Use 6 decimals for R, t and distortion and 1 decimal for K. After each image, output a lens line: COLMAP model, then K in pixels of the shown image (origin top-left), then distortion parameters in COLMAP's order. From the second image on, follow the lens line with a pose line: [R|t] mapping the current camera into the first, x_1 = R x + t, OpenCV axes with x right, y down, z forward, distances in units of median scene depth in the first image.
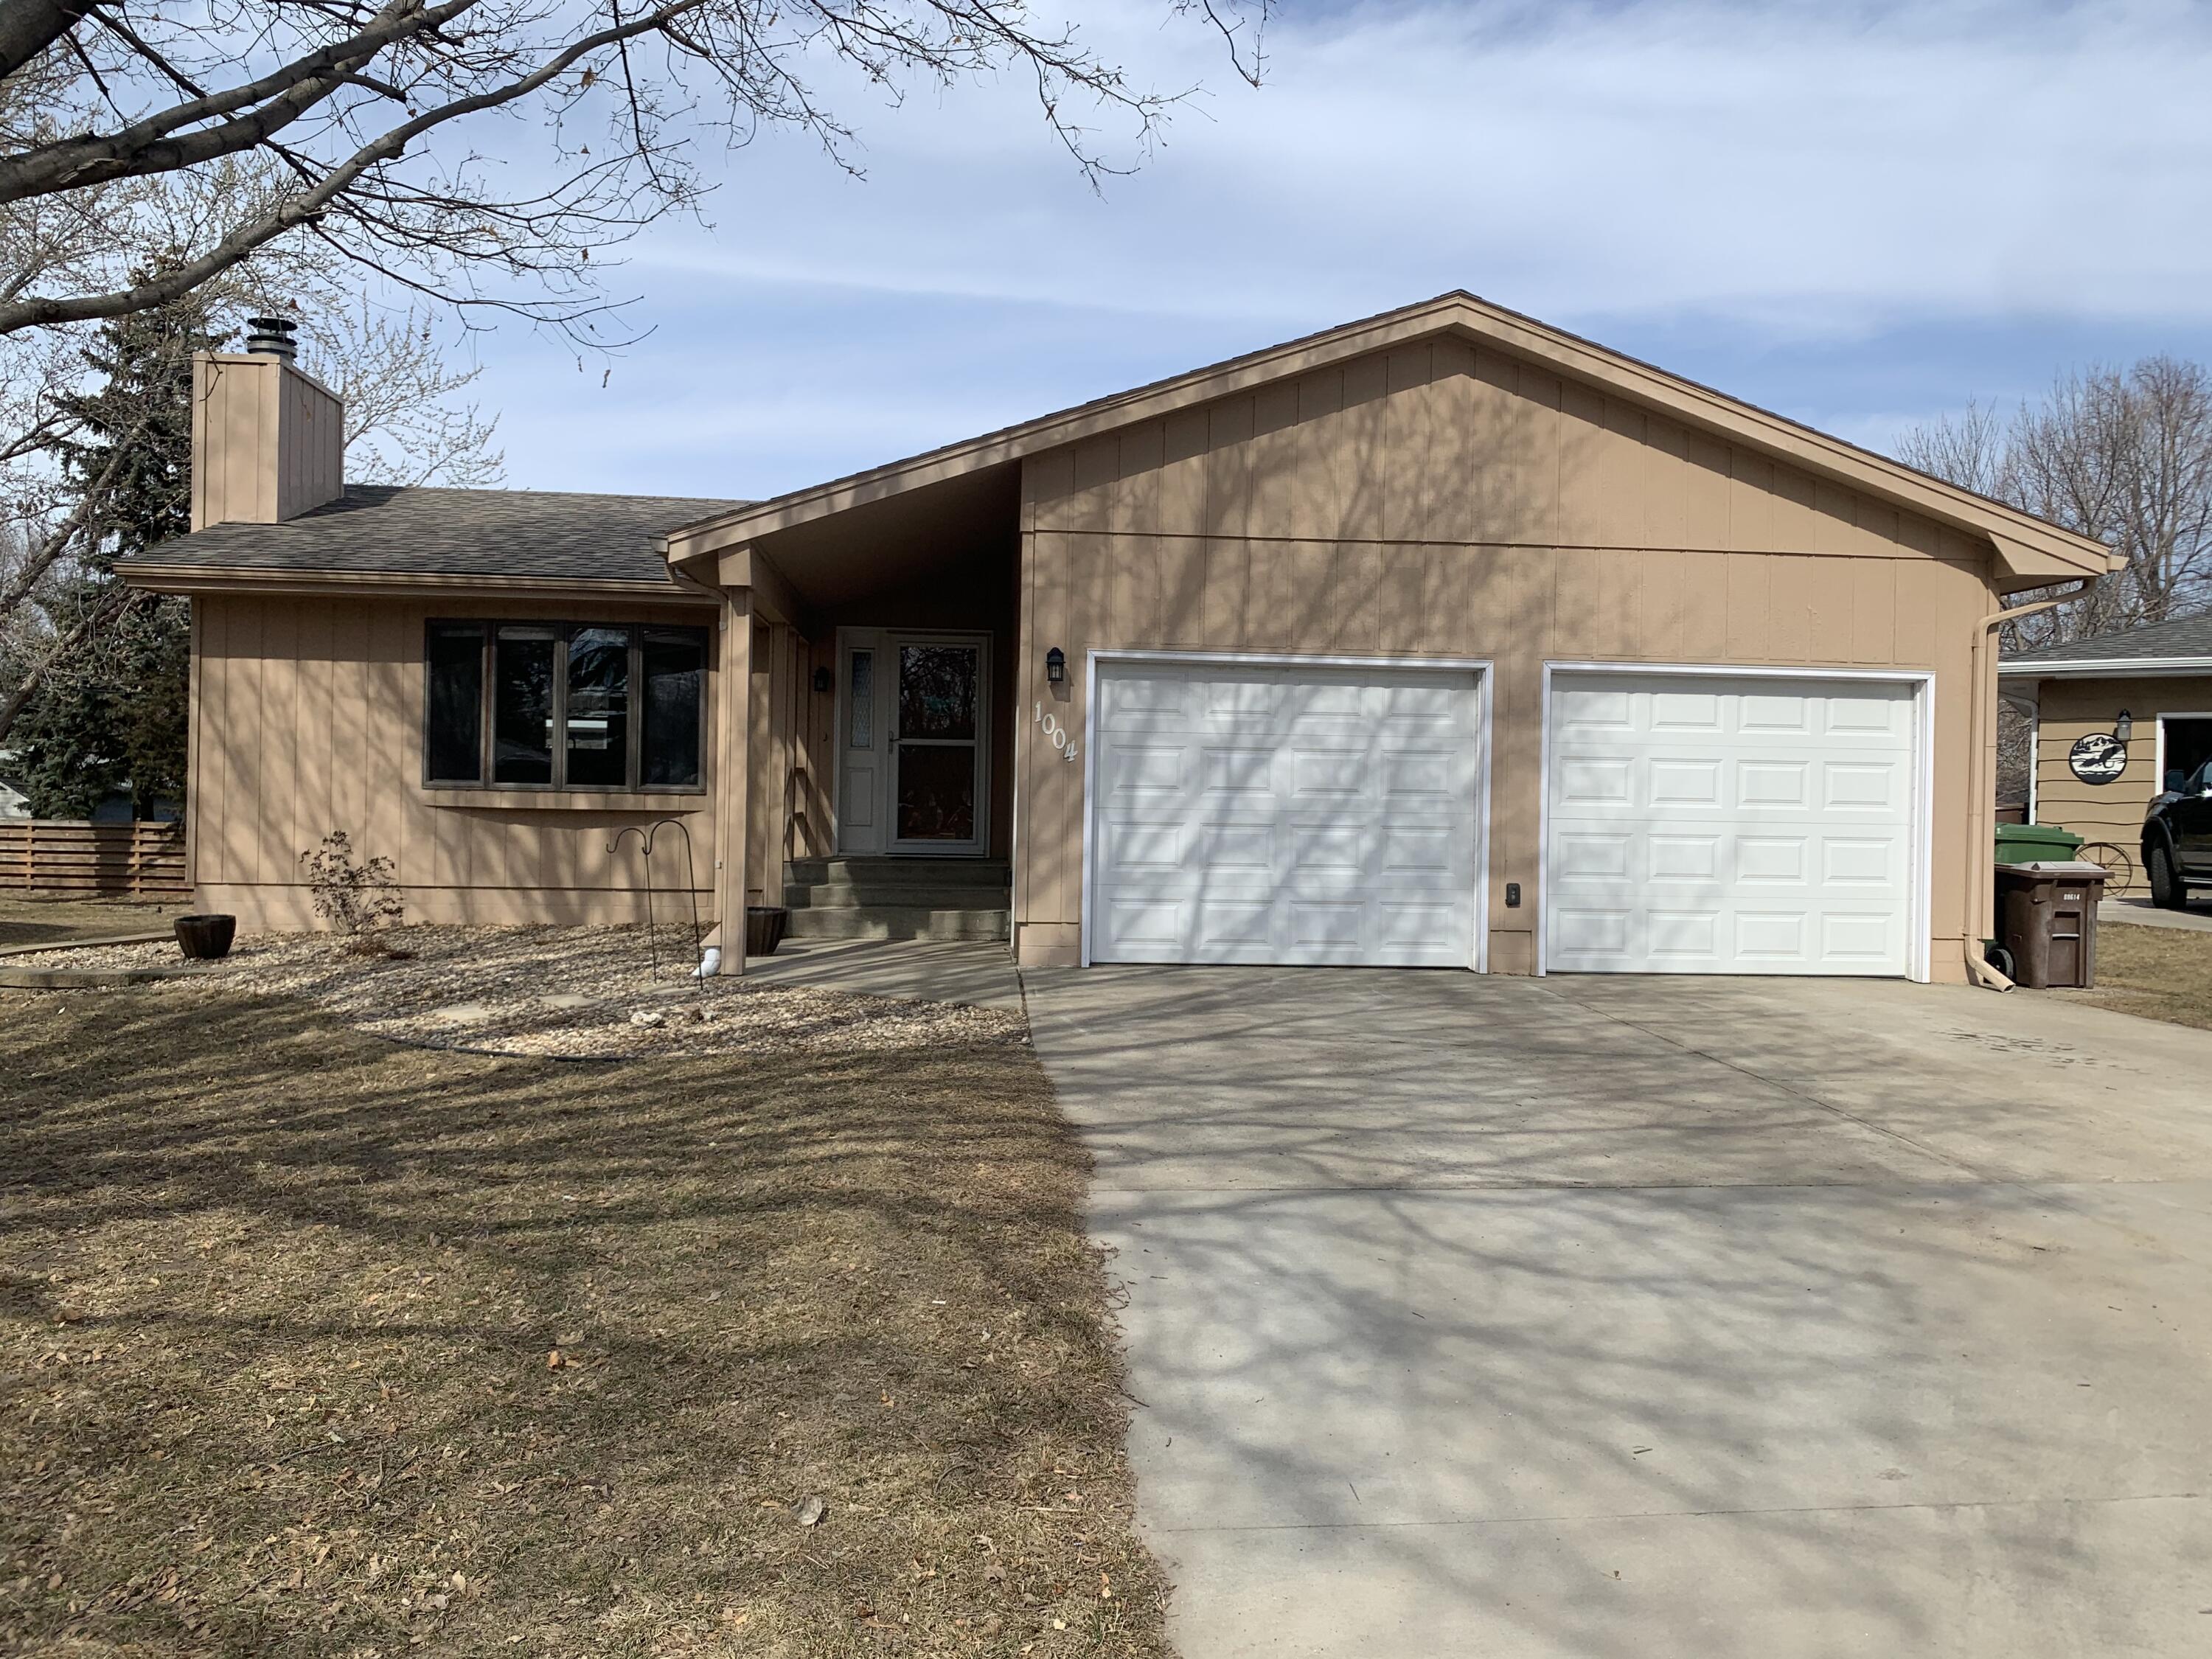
lens RADIAL K [[1659.7, 0, 1101.8], [0, 1659.7, 815.5], [0, 0, 1]] dist [0.044577, -0.003373]
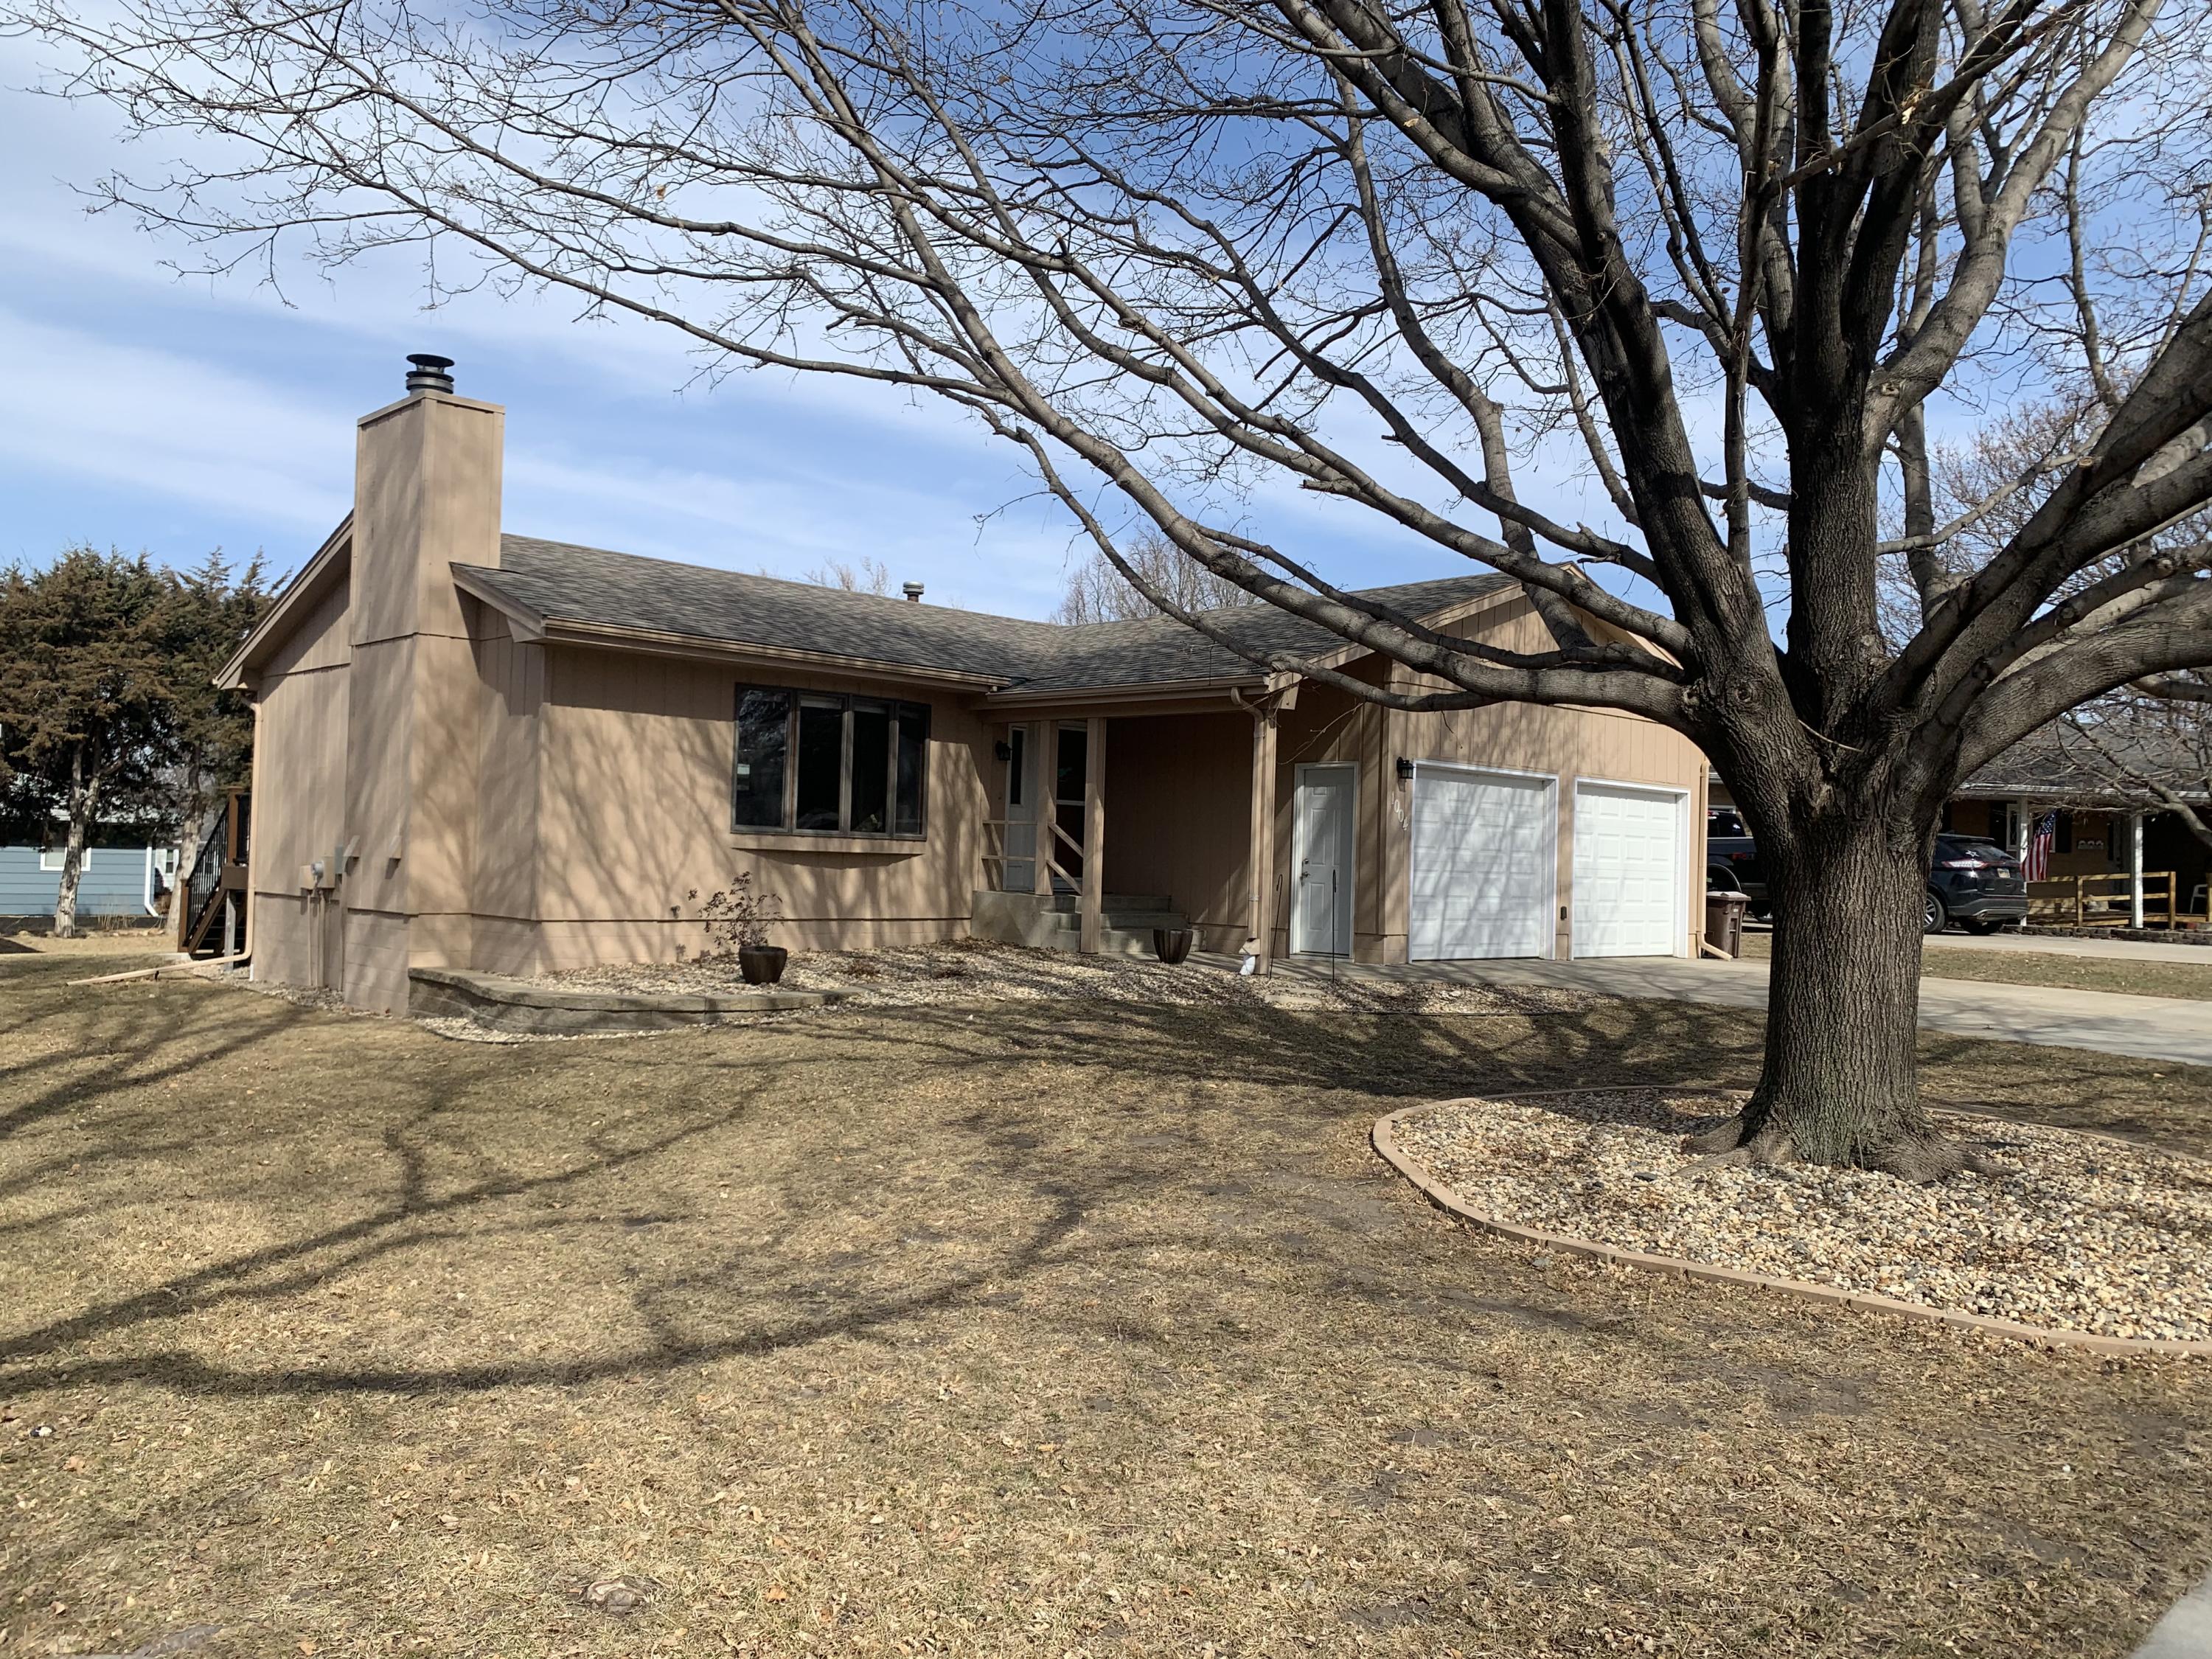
lens RADIAL K [[1659.7, 0, 1101.8], [0, 1659.7, 815.5], [0, 0, 1]] dist [0.044577, -0.003373]
pose [[0.774969, 0.018807, 0.631720, -1.218099], [-0.011496, 0.999811, -0.015663, -0.017894], [-0.631895, 0.004876, 0.775039, -0.029956]]
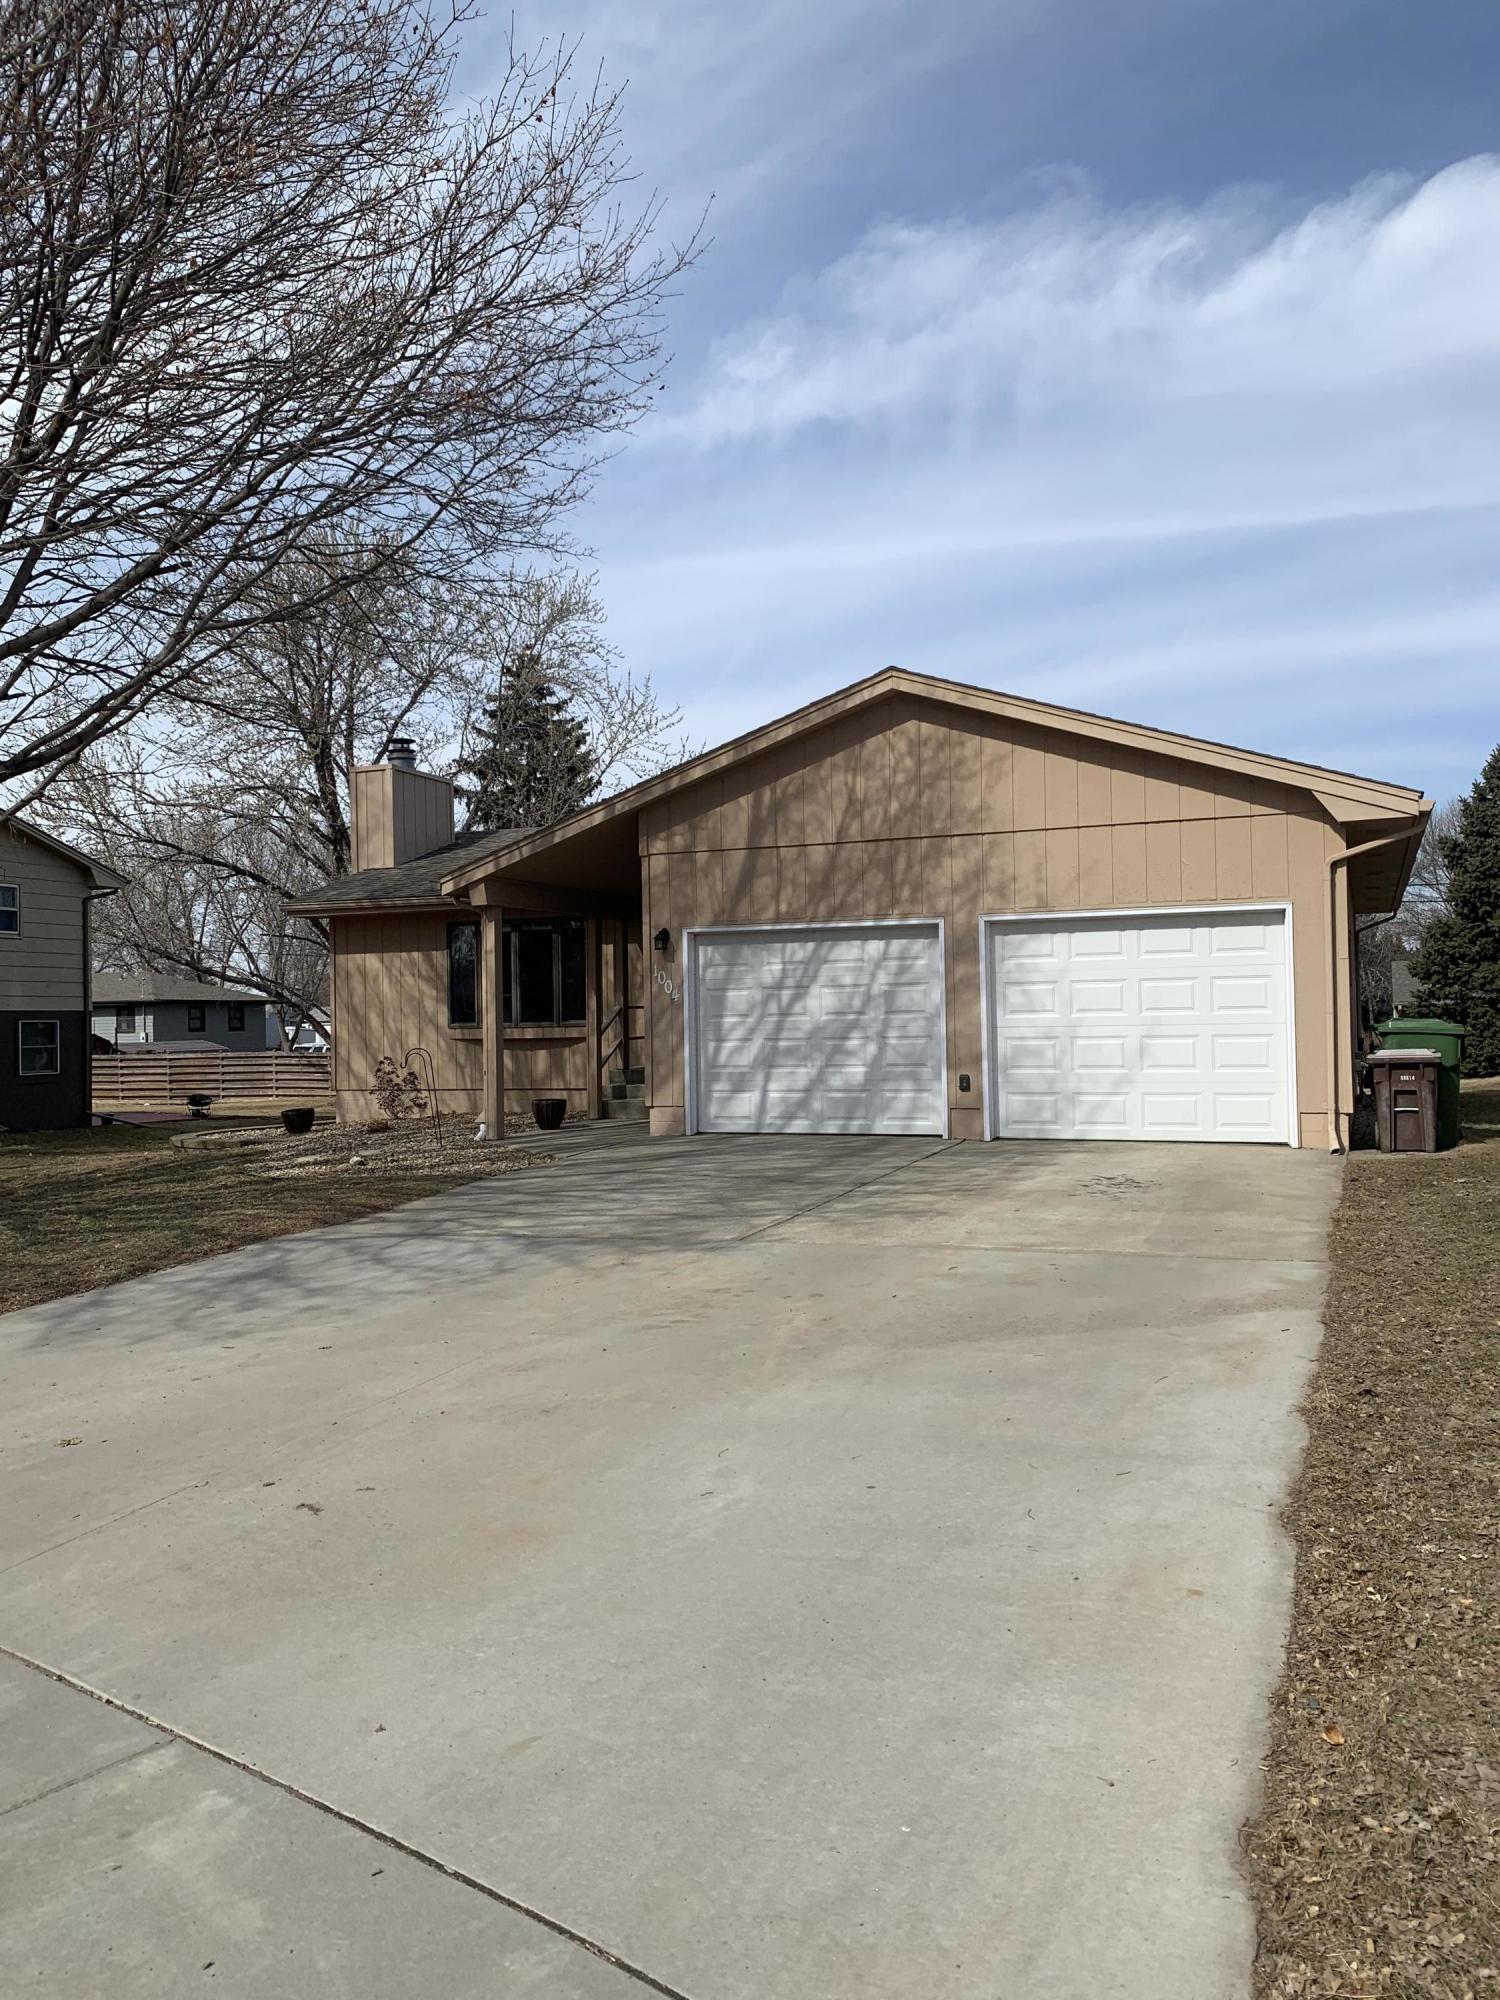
lens RADIAL K [[1475.4, 0, 746.4], [0, 1475.4, 992.0], [0, 0, 1]] dist [0.092470, -0.000169]
pose [[0.900418, -0.043563, -0.432839, 0.621632], [0.033803, 0.998971, -0.030222, 0.002416], [0.433711, 0.012581, 0.900964, -0.204505]]
